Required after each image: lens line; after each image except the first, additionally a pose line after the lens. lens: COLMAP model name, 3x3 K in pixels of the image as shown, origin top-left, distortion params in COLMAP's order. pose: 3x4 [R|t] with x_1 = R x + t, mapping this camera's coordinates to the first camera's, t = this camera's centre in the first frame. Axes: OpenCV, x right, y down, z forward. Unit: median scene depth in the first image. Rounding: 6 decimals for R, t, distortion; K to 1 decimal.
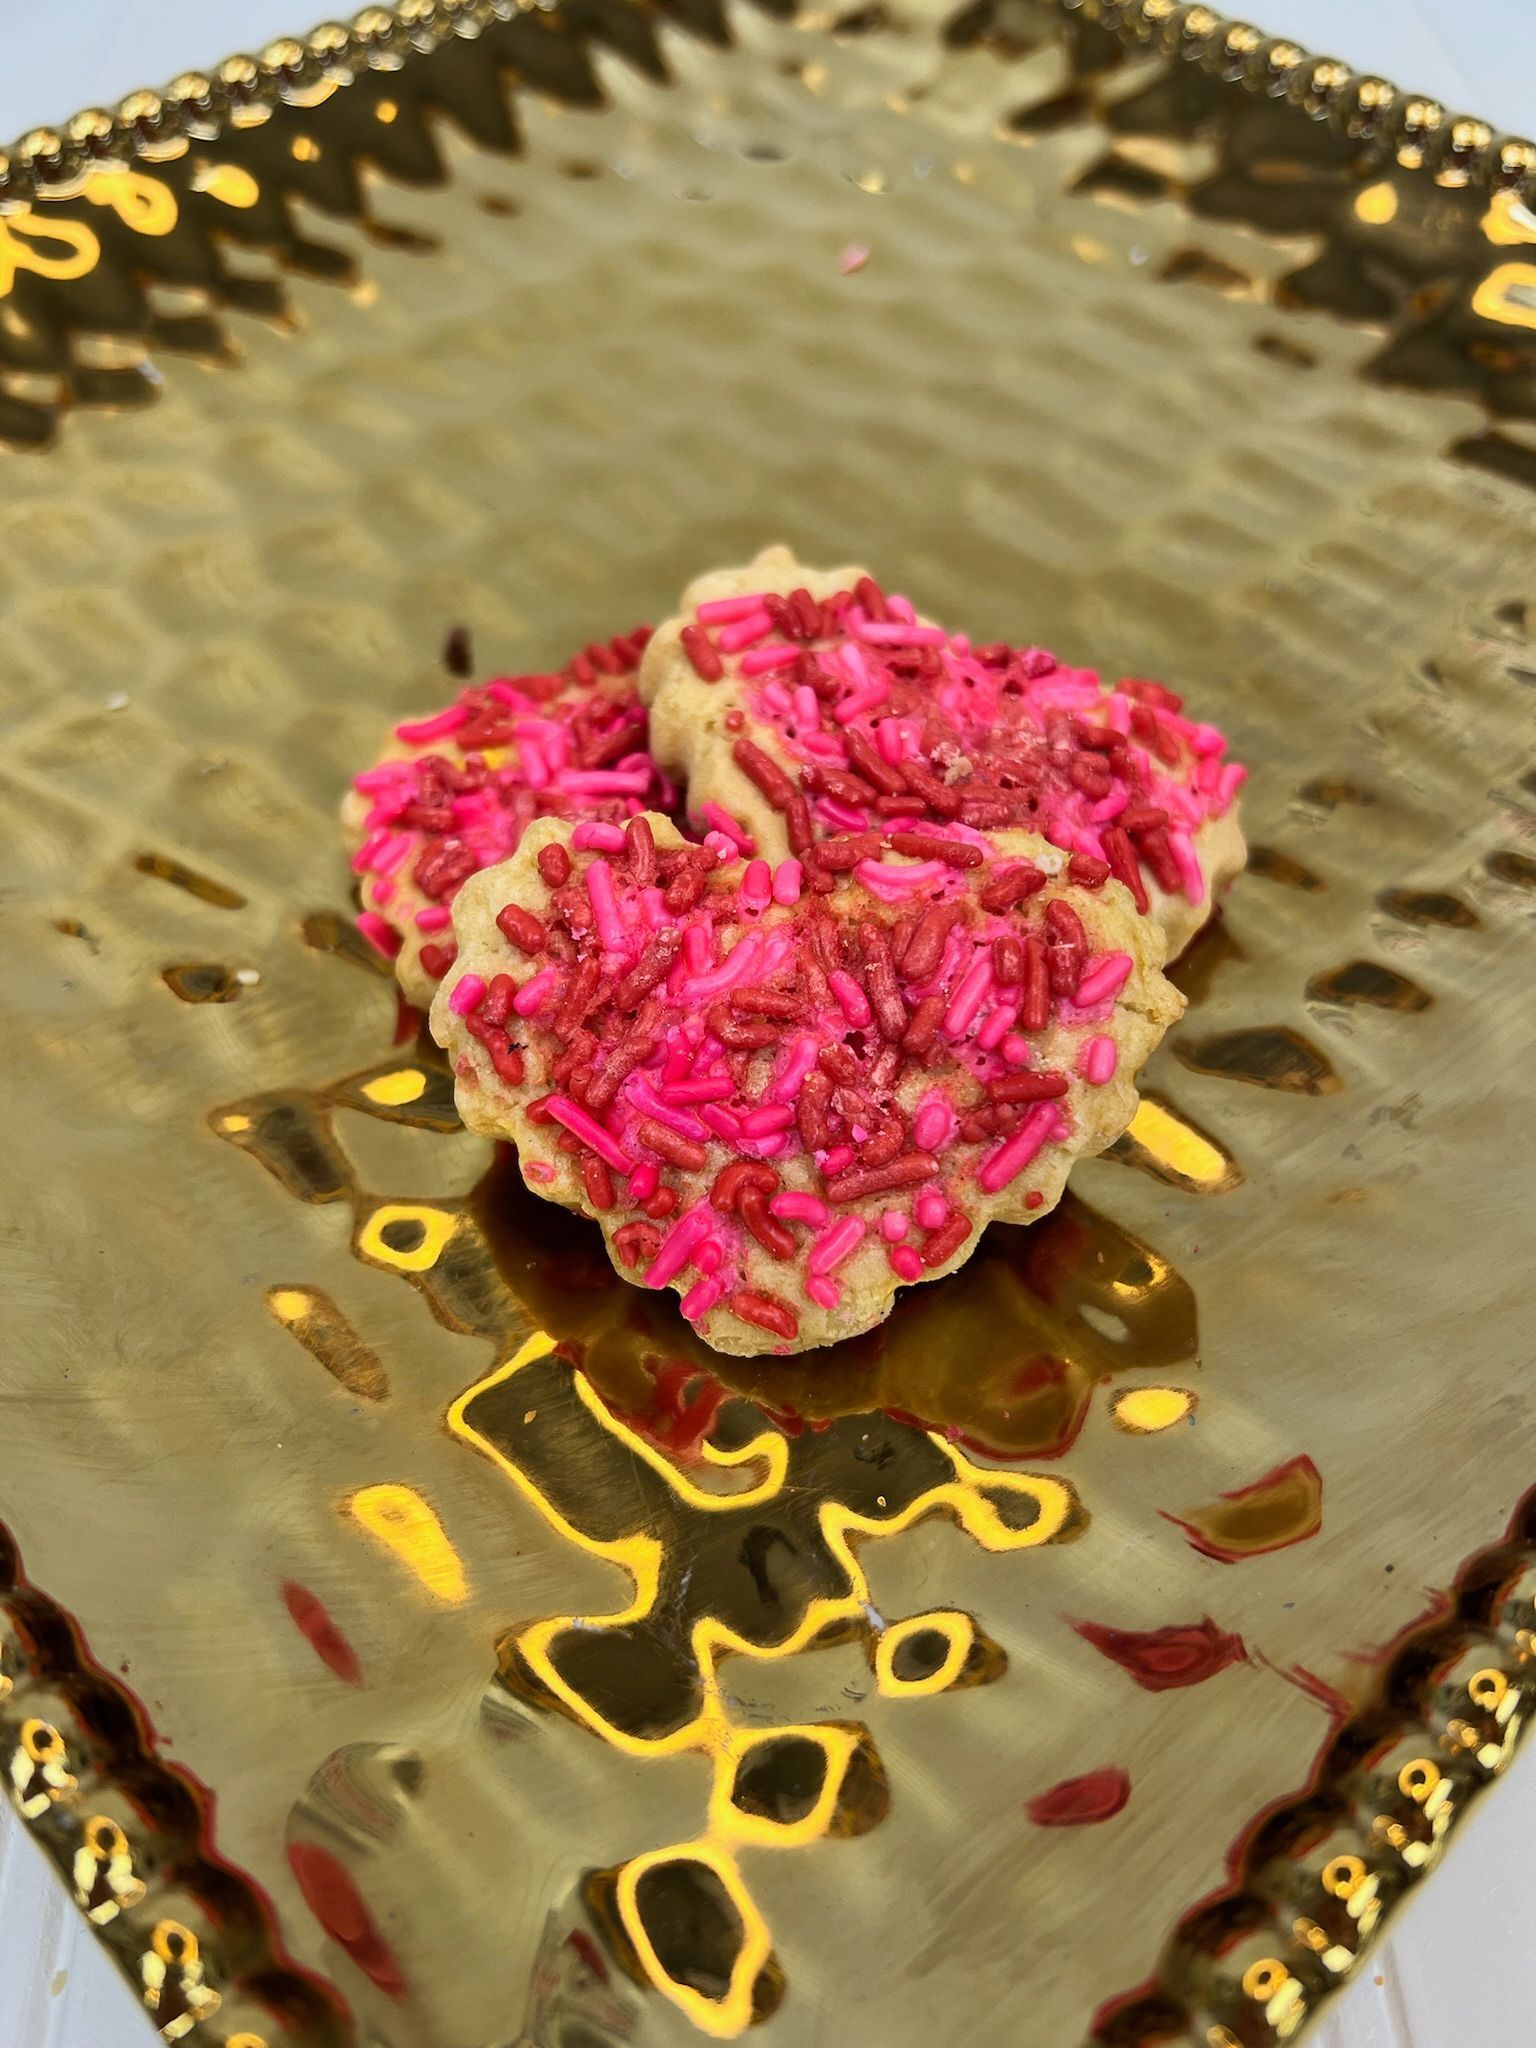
lens RADIAL K [[1613.6, 0, 770.0], [0, 1613.6, 1015.6], [0, 0, 1]] dist [-0.023429, -0.010072]
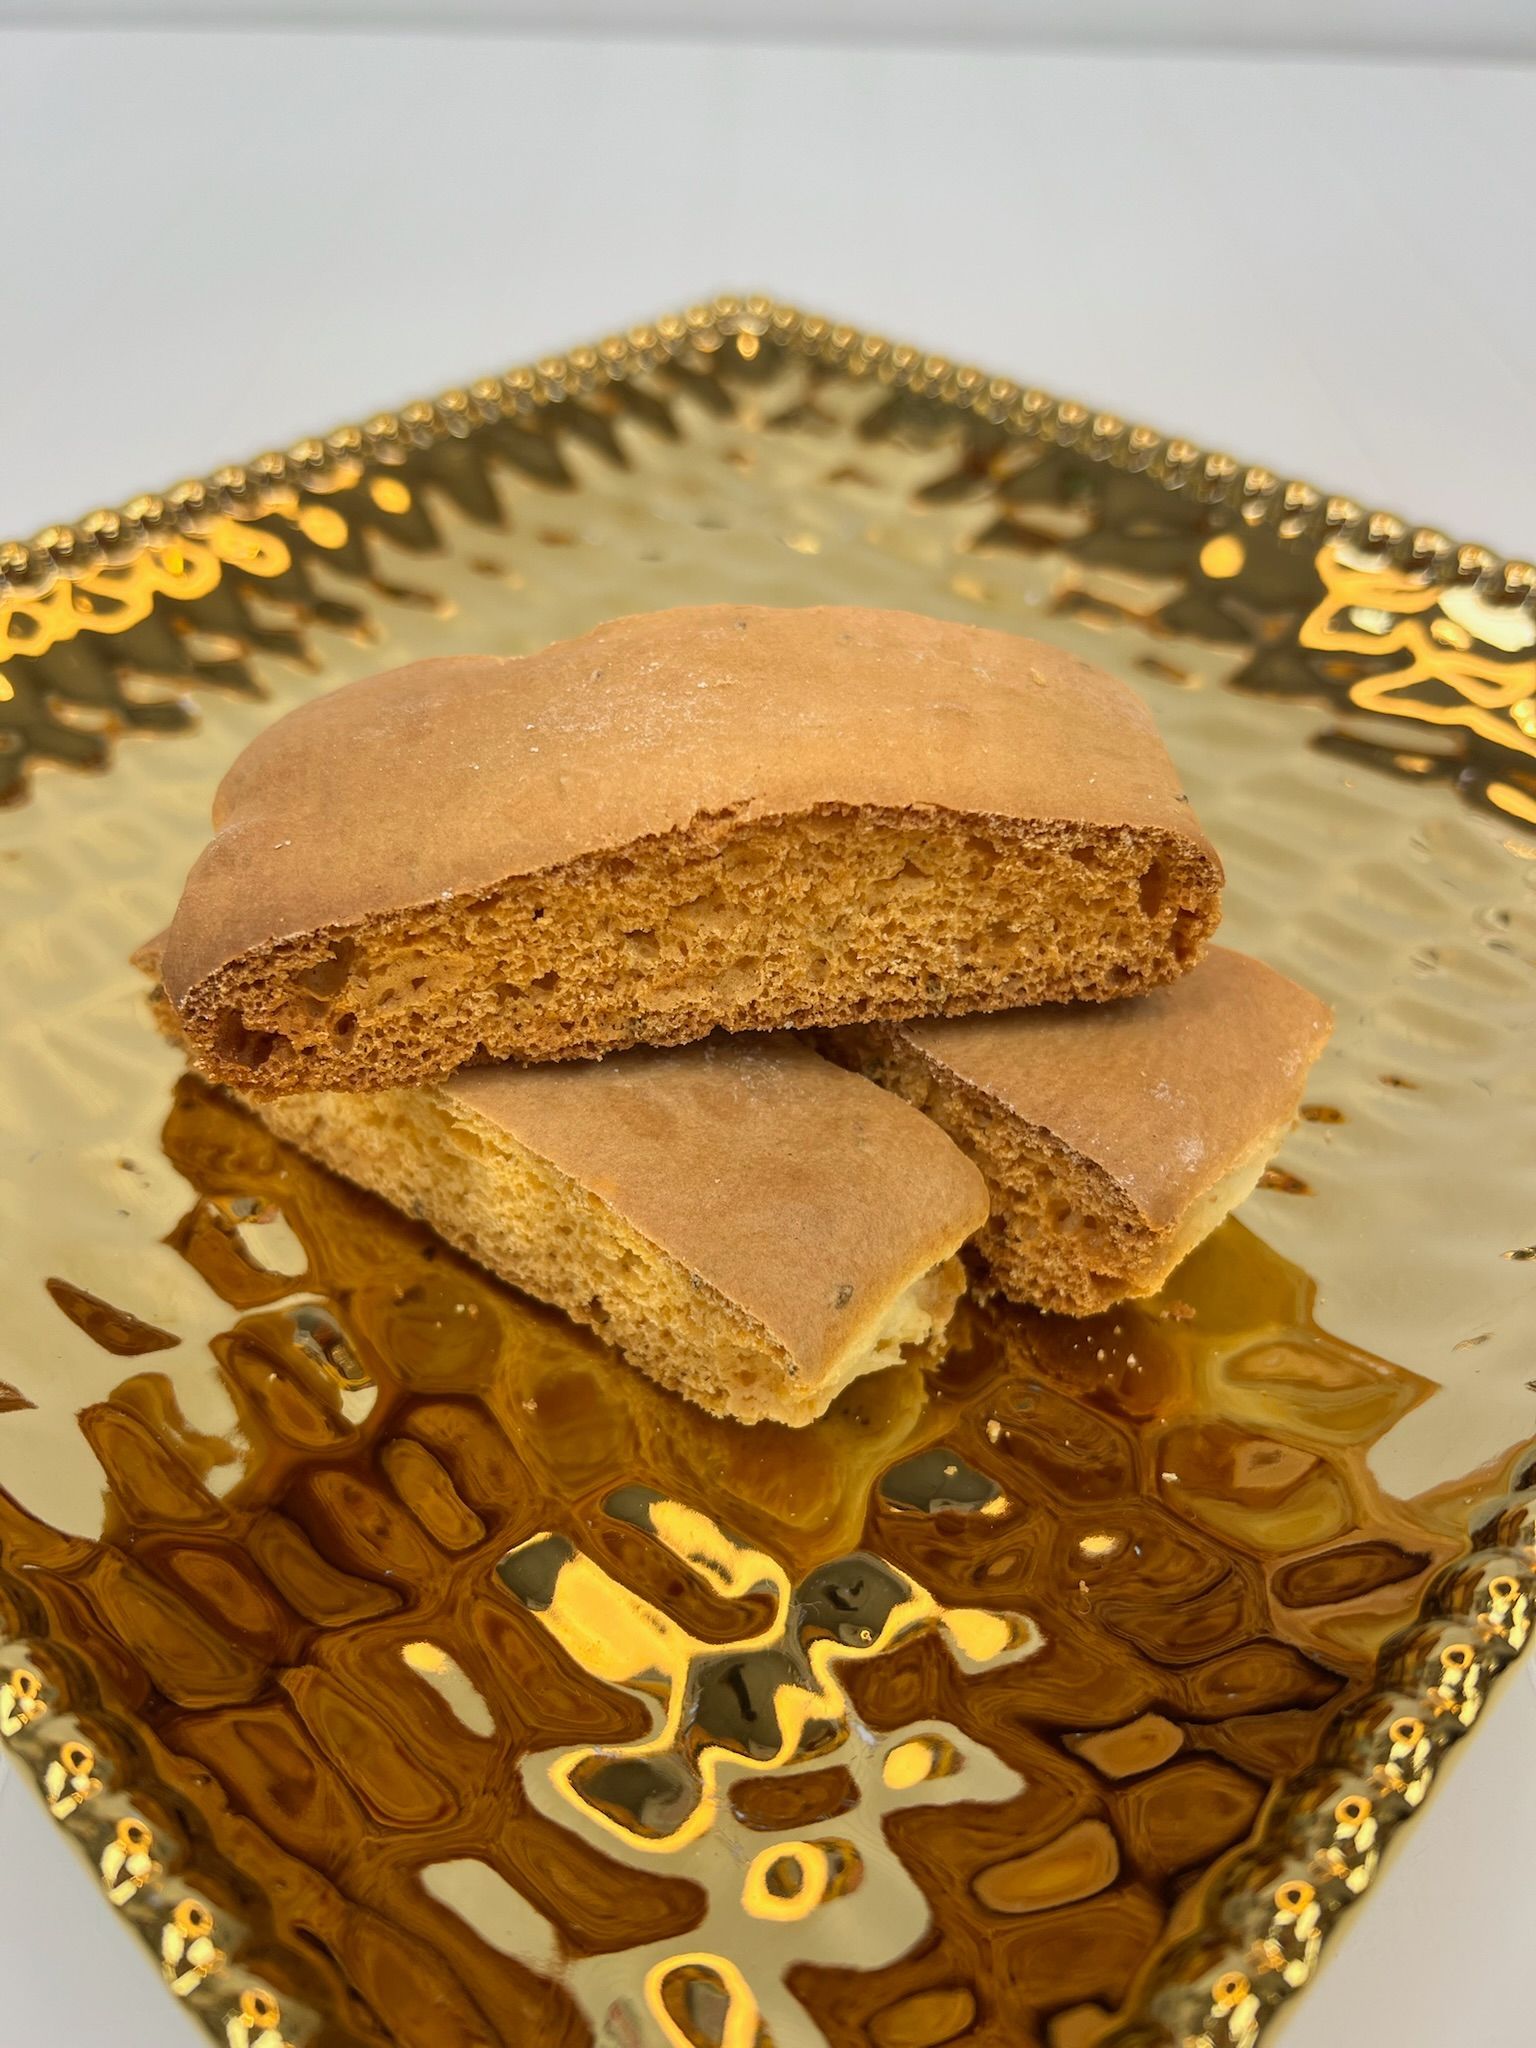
lens RADIAL K [[1613.6, 0, 758.9], [0, 1613.6, 1001.2], [0, 0, 1]] dist [-0.023429, -0.010072]
pose [[0.999230, -0.025814, 0.029534, -0.015285], [0.031337, 0.978209, -0.205246, 0.059957], [-0.023592, 0.206013, 0.978265, -0.105700]]
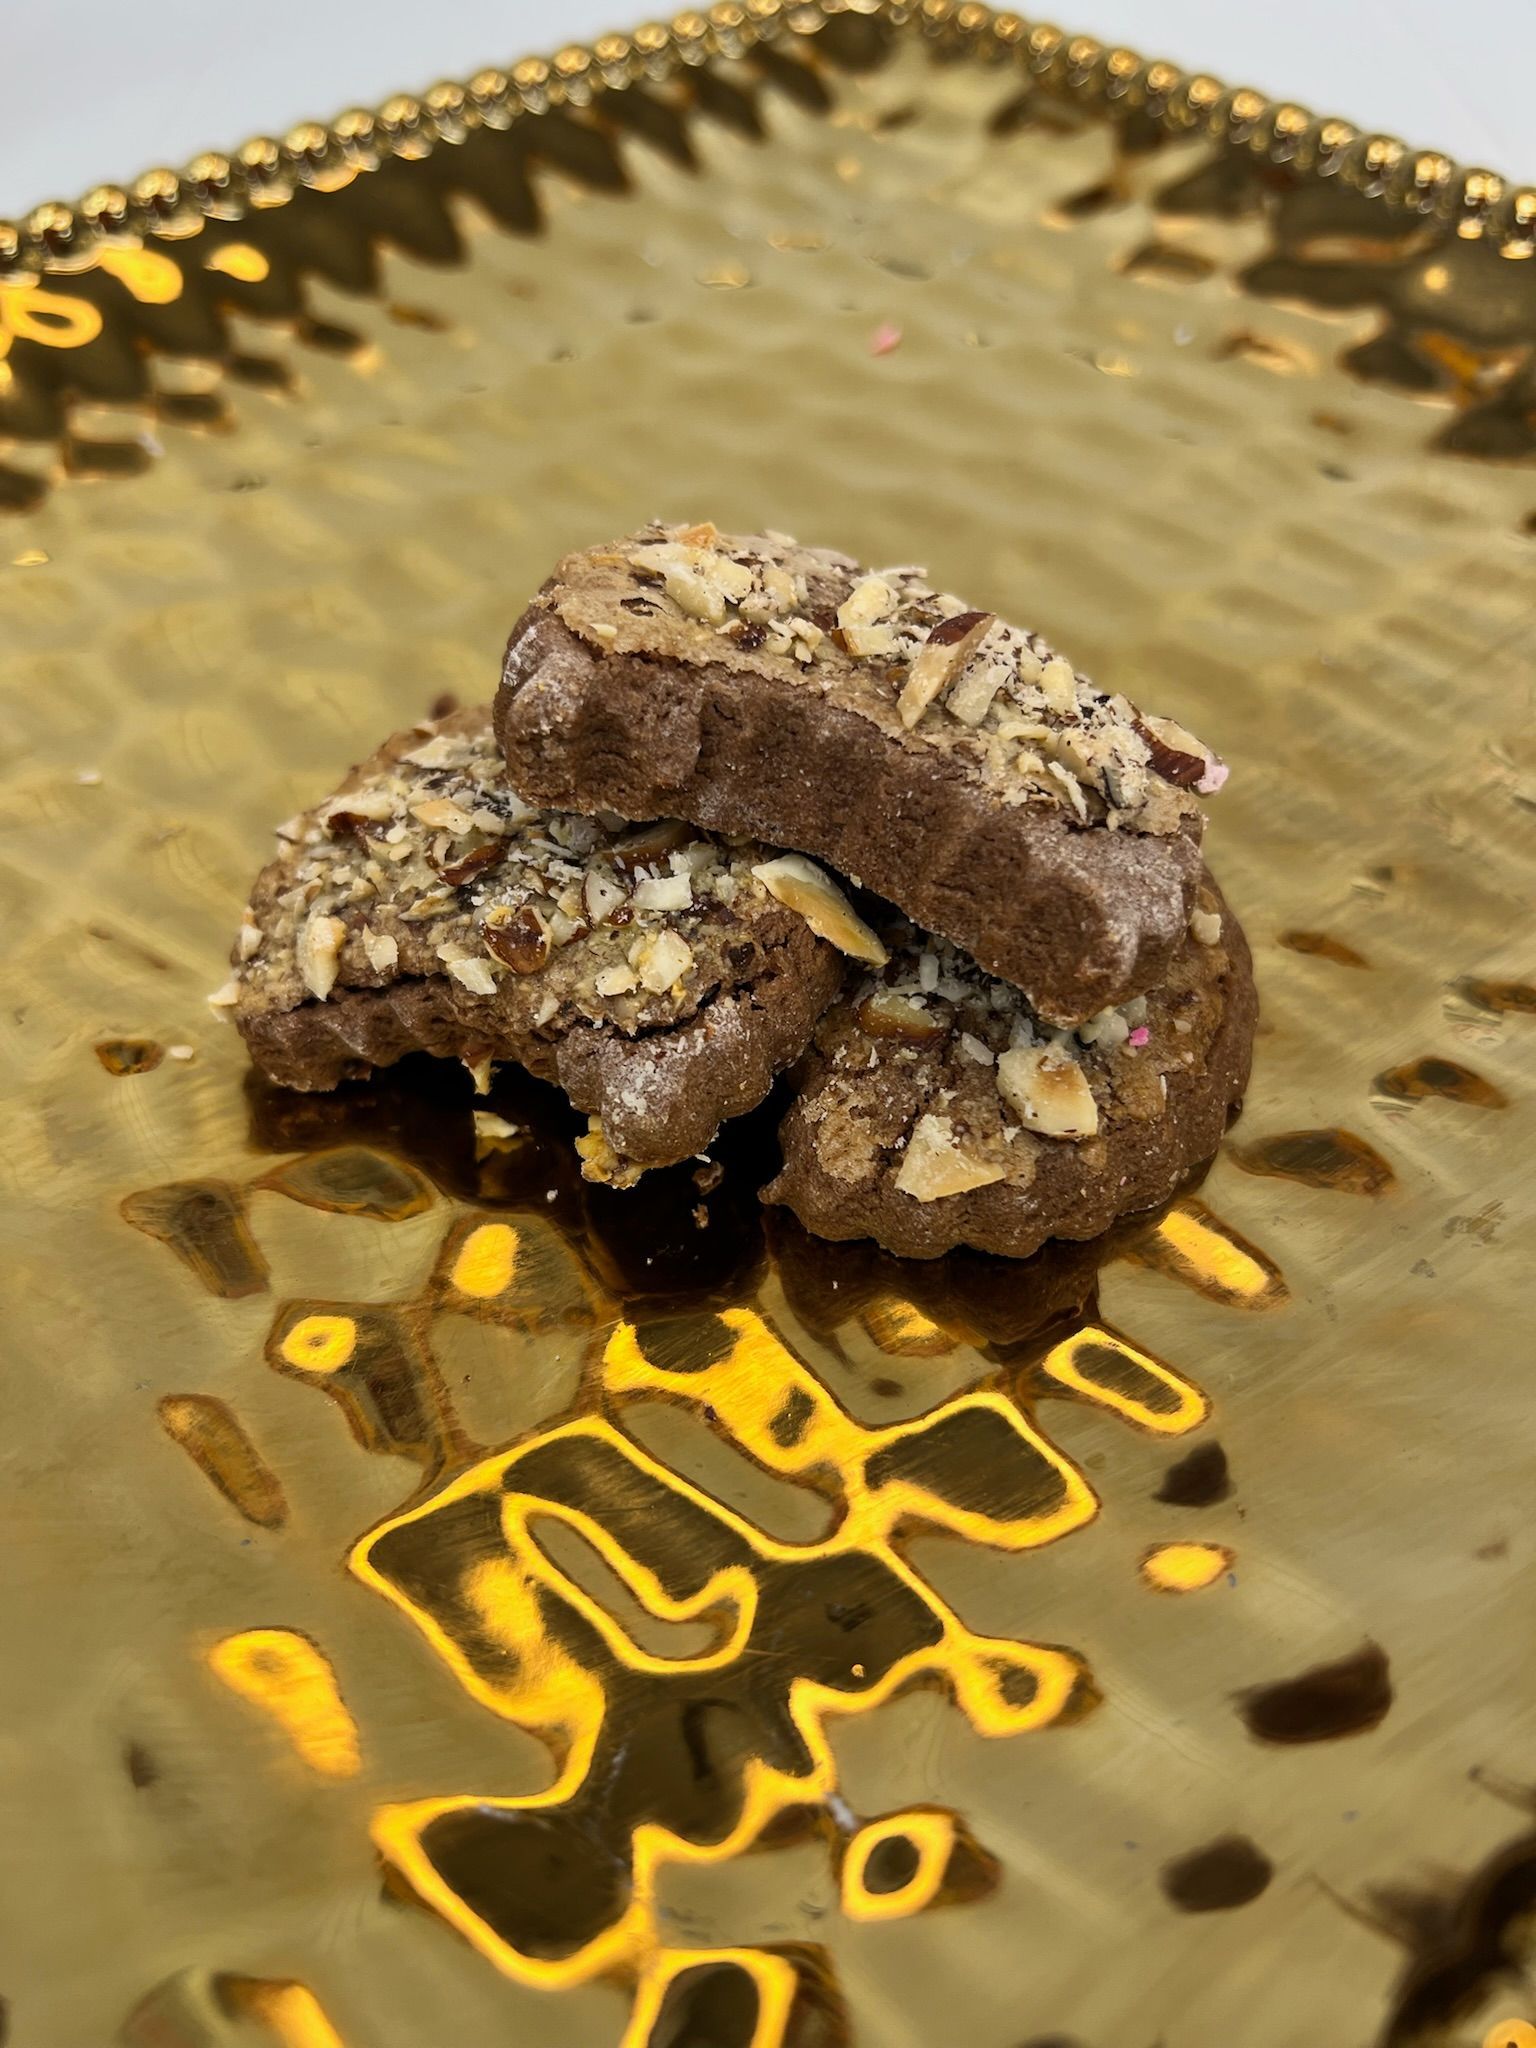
lens RADIAL K [[1613.6, 0, 776.3], [0, 1613.6, 1026.7], [0, 0, 1]] dist [-0.023429, -0.010072]
pose [[0.999149, 0.014843, -0.038483, 0.033110], [-0.018184, 0.995956, -0.087978, 0.026480], [0.037021, 0.088603, 0.995379, 0.084126]]
